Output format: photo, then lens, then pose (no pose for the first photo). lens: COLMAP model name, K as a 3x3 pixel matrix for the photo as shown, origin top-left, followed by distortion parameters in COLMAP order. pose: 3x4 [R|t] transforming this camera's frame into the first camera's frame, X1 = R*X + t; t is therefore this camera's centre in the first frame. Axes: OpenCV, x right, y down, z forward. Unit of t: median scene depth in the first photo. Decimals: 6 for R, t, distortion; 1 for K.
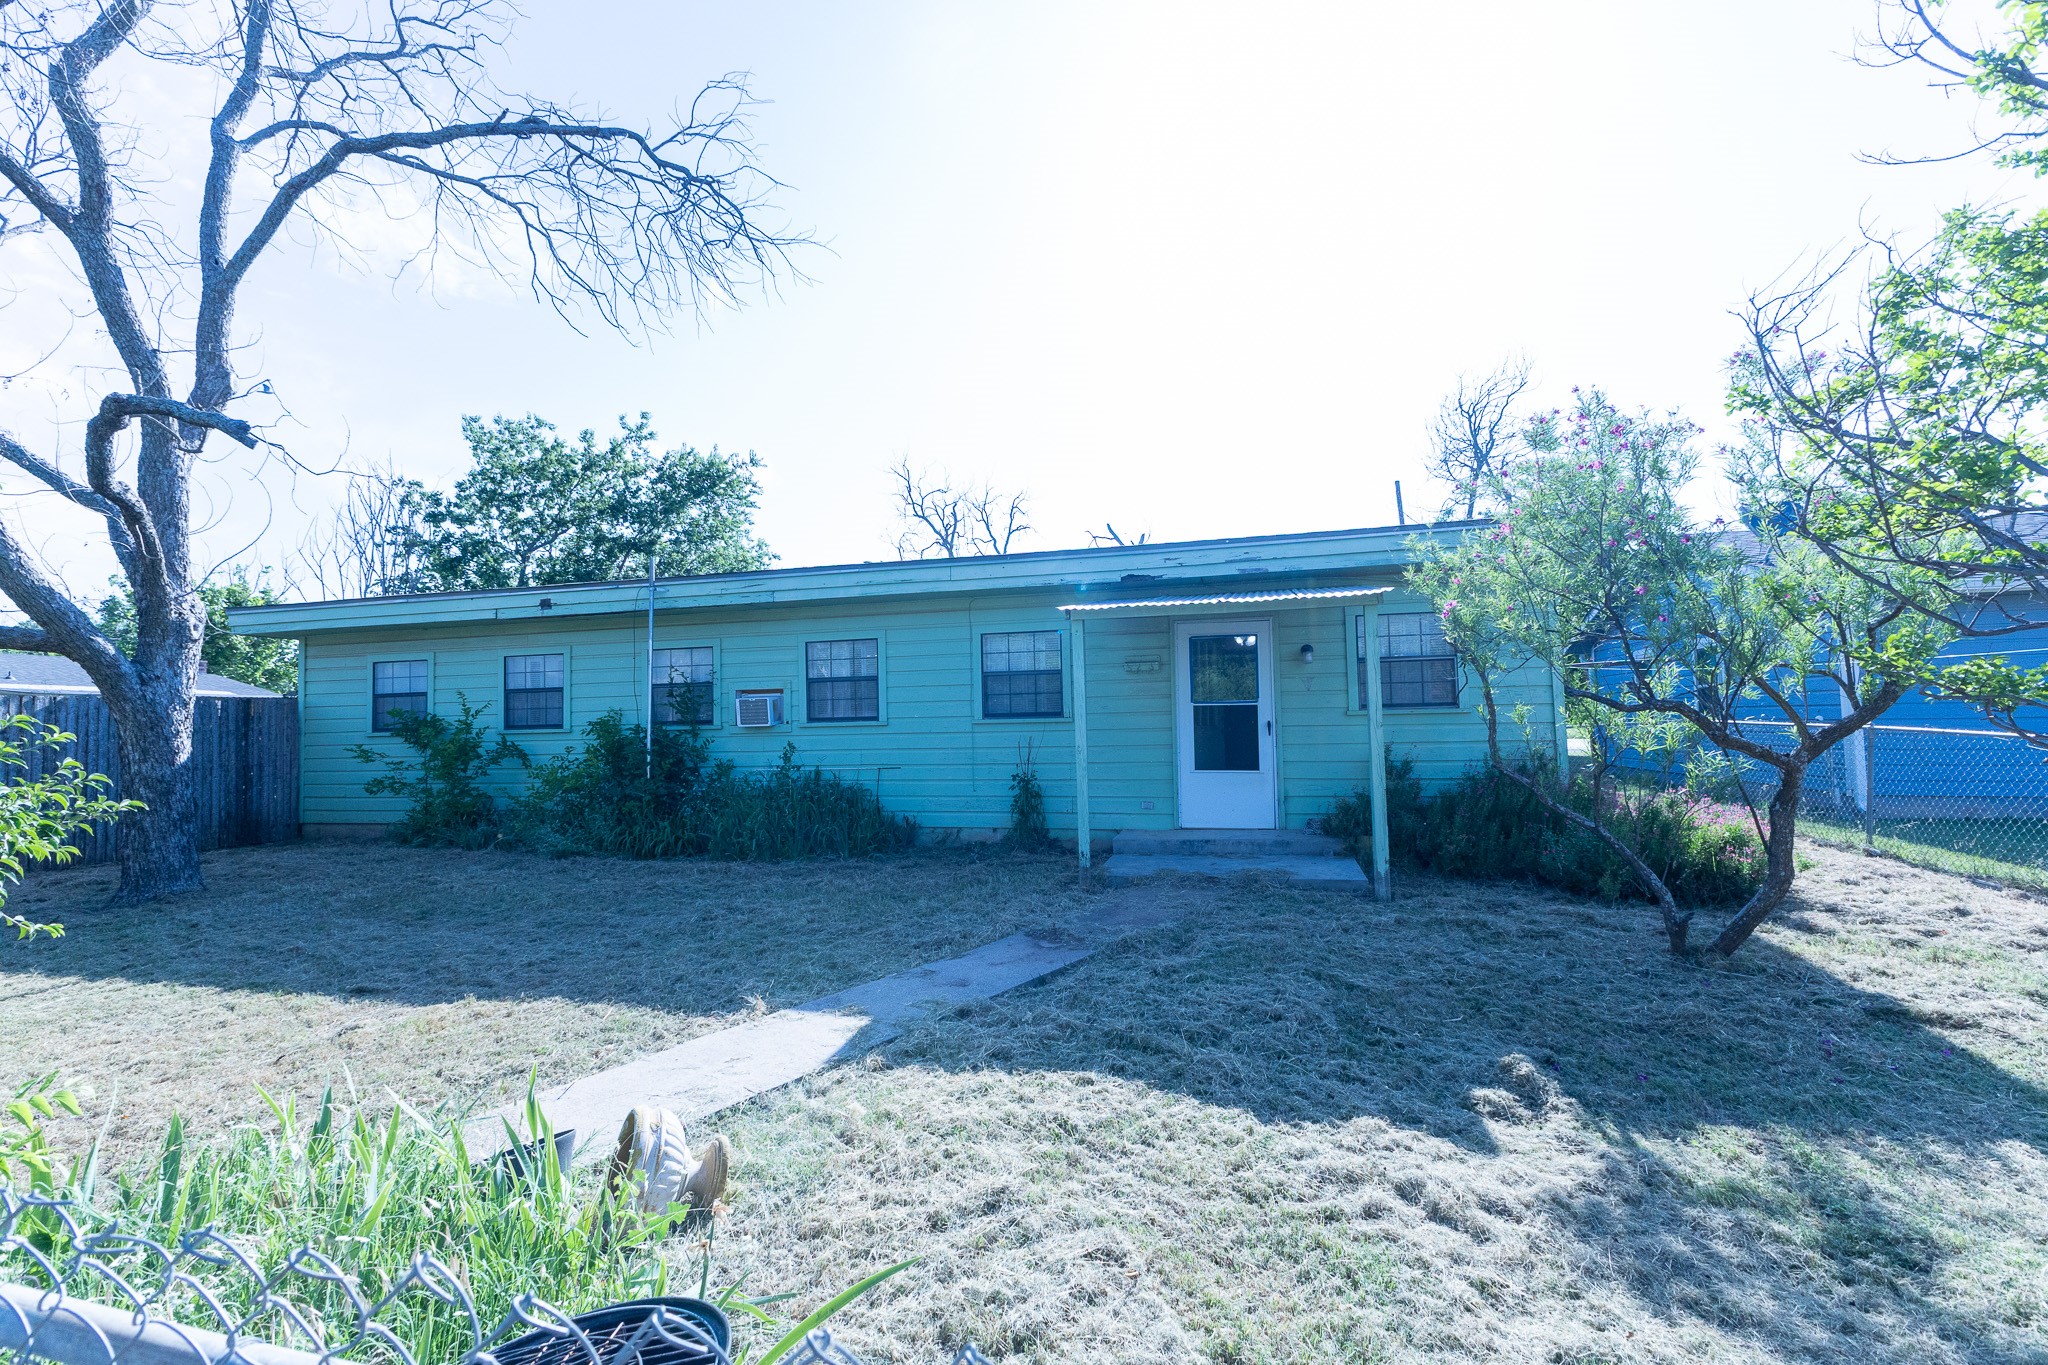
lens RADIAL K [[884.4, 0, 1021.2], [0, 884.4, 680.4], [0, 0, 1]] dist [0.011697, -0.002946]
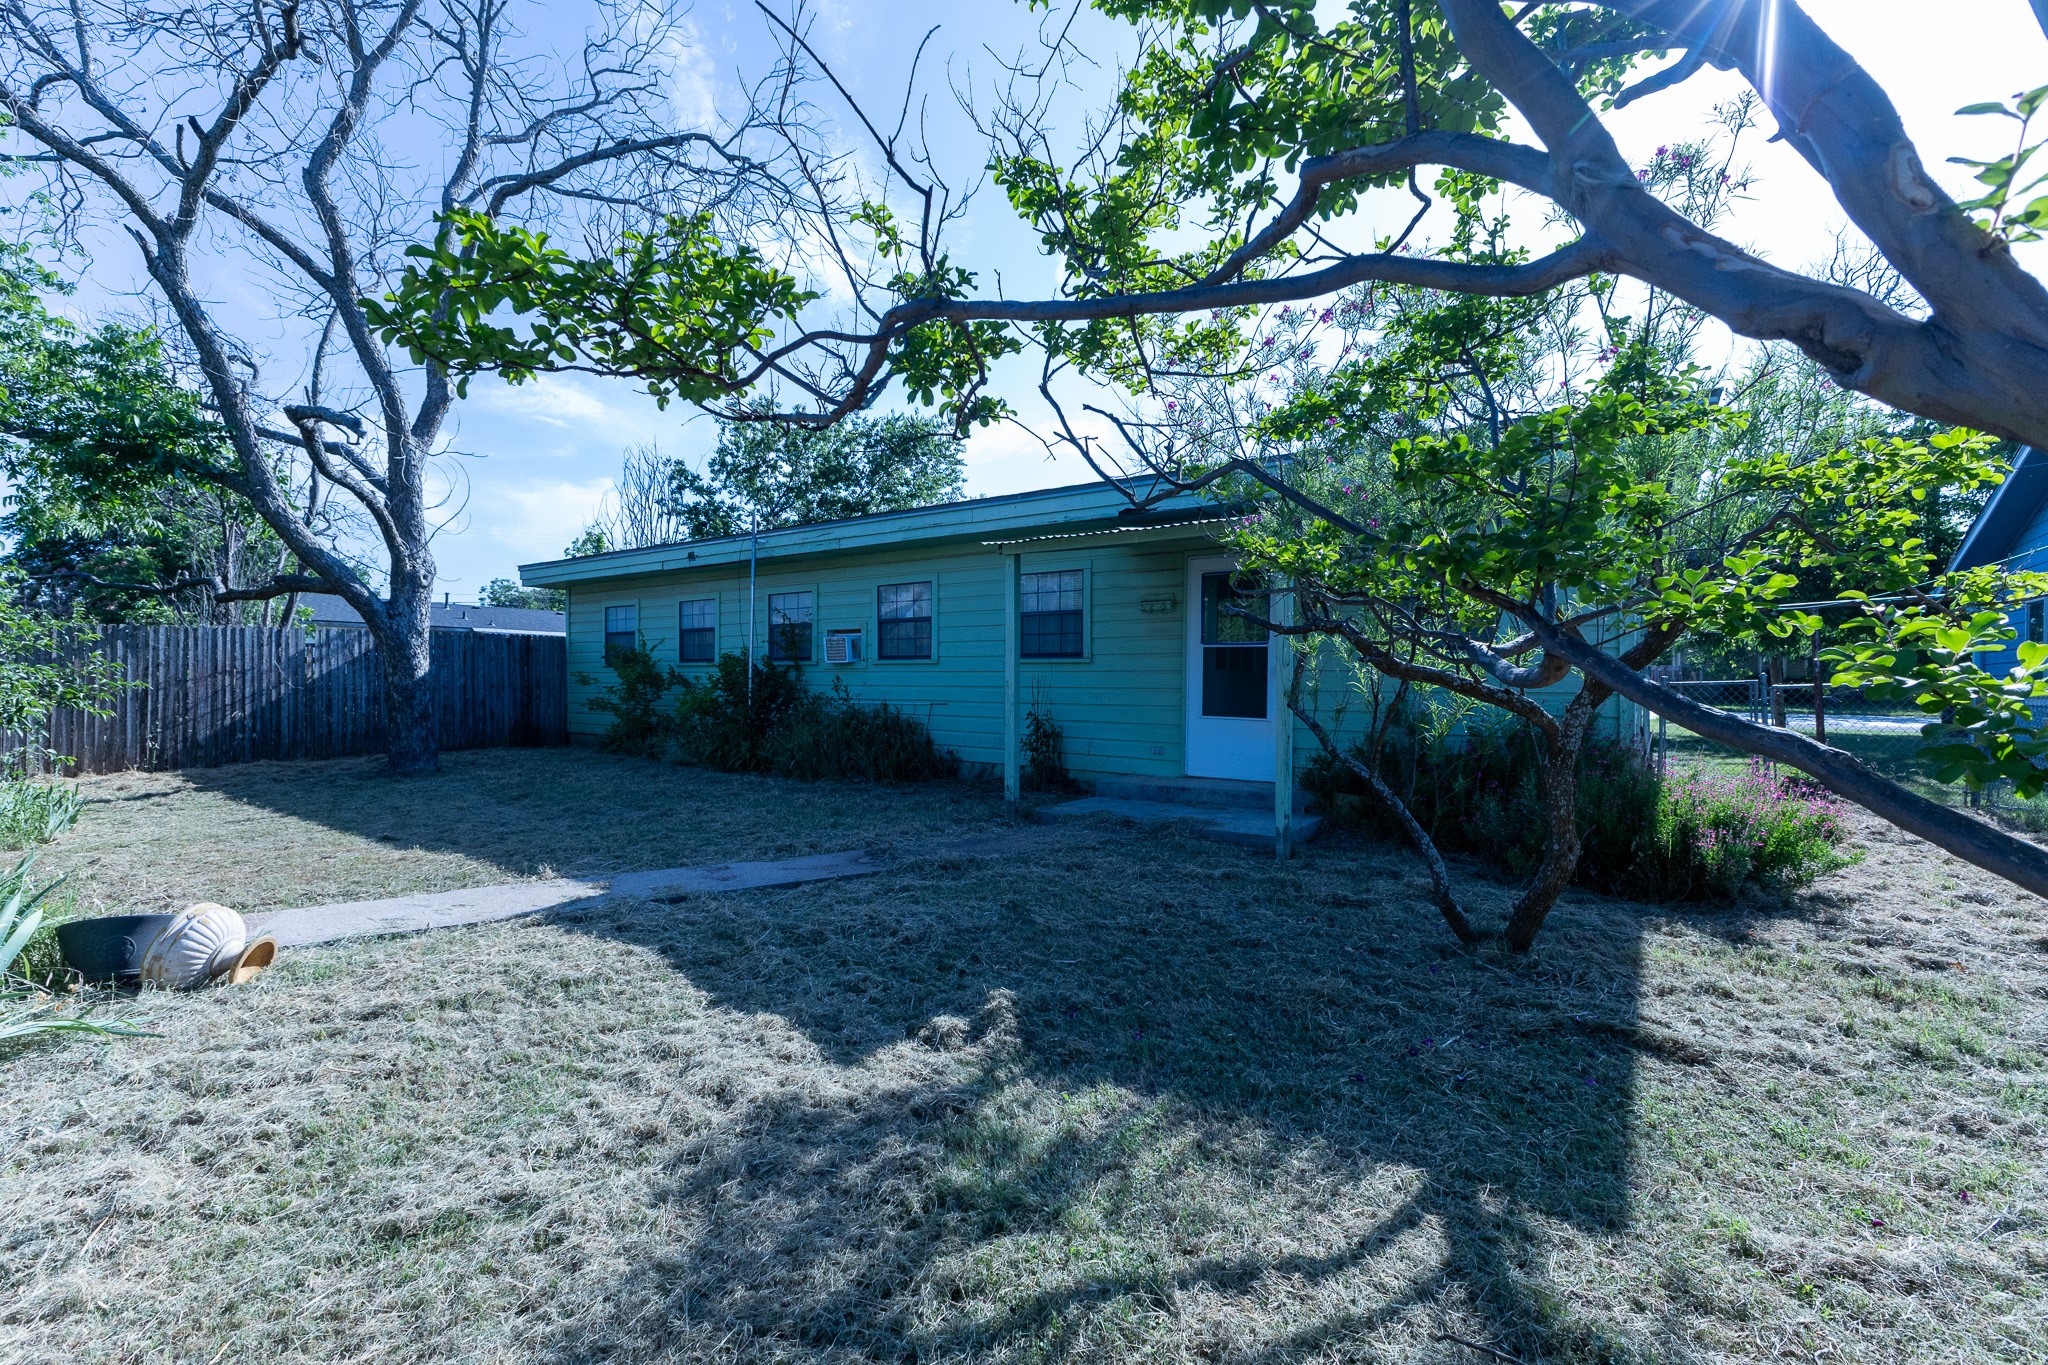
lens RADIAL K [[884.4, 0, 1026.5], [0, 884.4, 678.1], [0, 0, 1]] dist [0.011697, -0.002946]
pose [[0.933386, 0.025532, -0.357966, 0.384842], [-0.008873, 0.998803, 0.048104, 0.019518], [0.358766, -0.041723, 0.932495, 0.062084]]
